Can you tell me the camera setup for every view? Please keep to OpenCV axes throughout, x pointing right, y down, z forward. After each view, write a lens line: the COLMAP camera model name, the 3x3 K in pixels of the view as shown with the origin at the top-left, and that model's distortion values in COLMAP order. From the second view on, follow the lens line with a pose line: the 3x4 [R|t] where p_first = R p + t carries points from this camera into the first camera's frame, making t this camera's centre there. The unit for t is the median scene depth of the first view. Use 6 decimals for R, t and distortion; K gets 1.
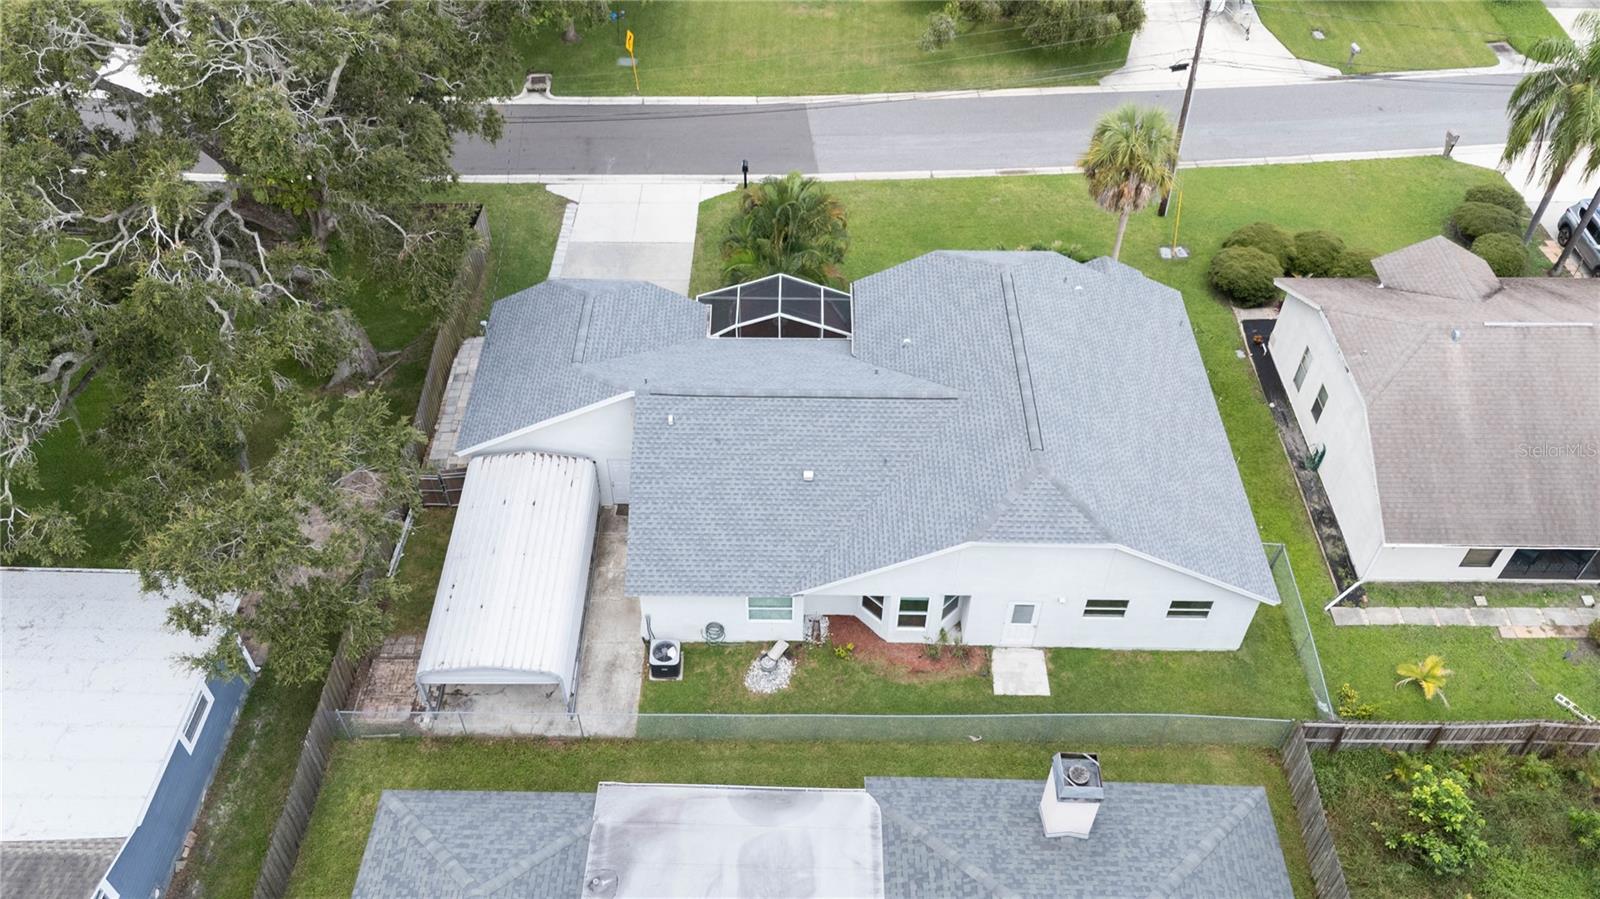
lens RADIAL K [[1175.8, 0, 796.5], [0, 1175.8, 520.7], [0, 0, 1]] dist [0.007924, 0.004897]
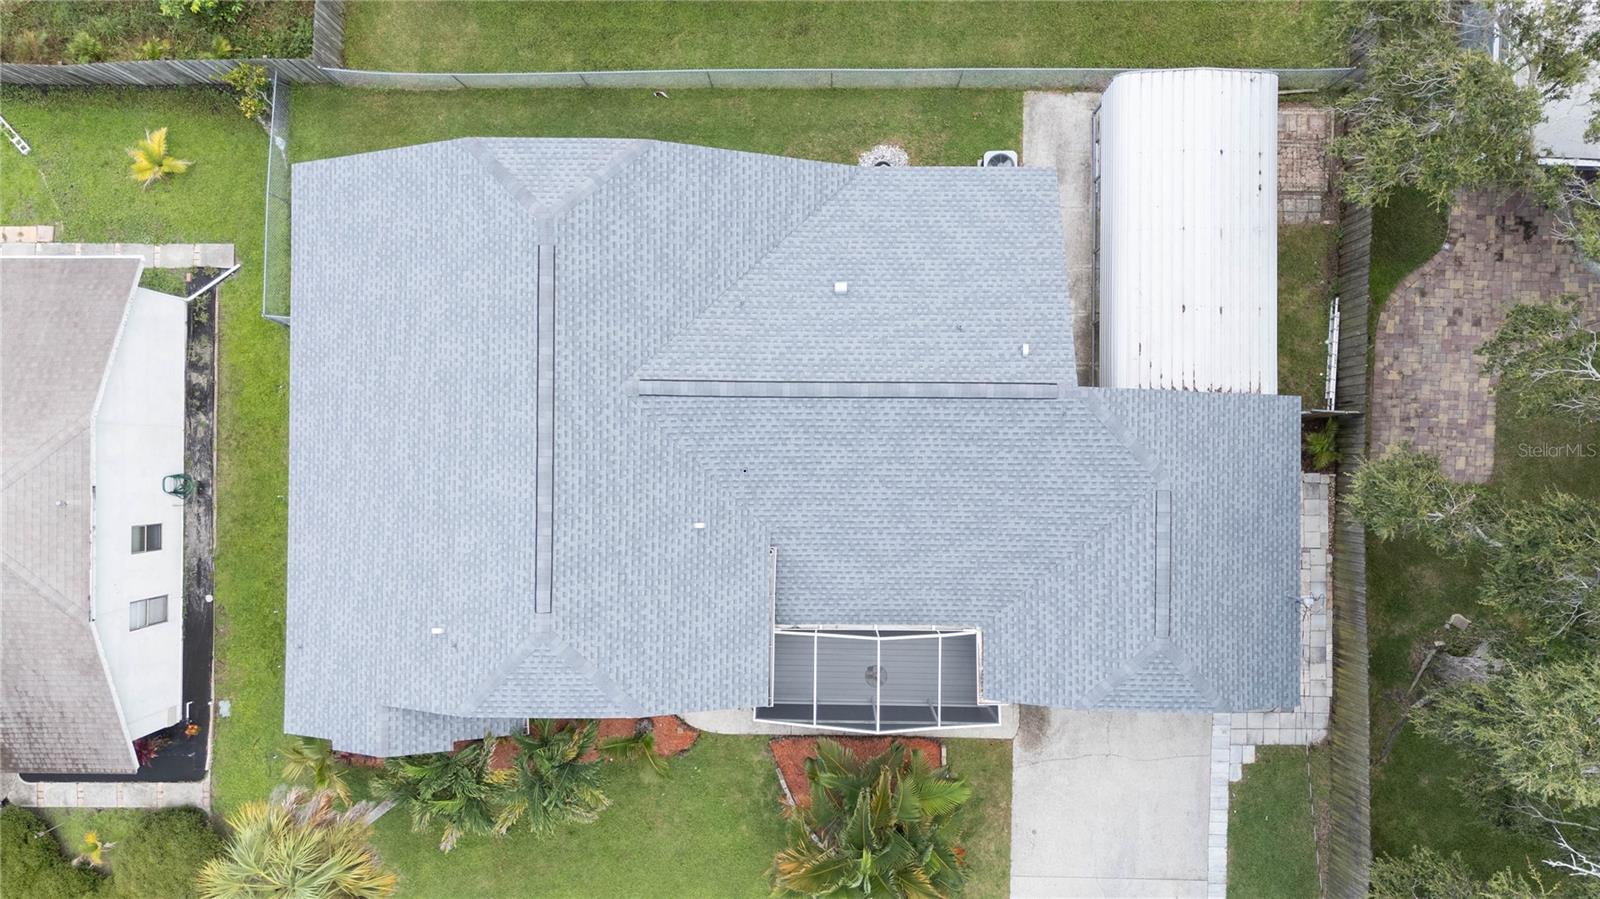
lens RADIAL K [[1092.0, 0, 800.0], [0, 1092.0, 449.5], [0, 0, 1]] dist [0.003178, -0.002971]
pose [[-0.999949, -0.004391, 0.009072, 0.027466], [0.009274, -0.753360, 0.657542, -0.523525], [0.003947, 0.657593, 0.753363, 0.461067]]
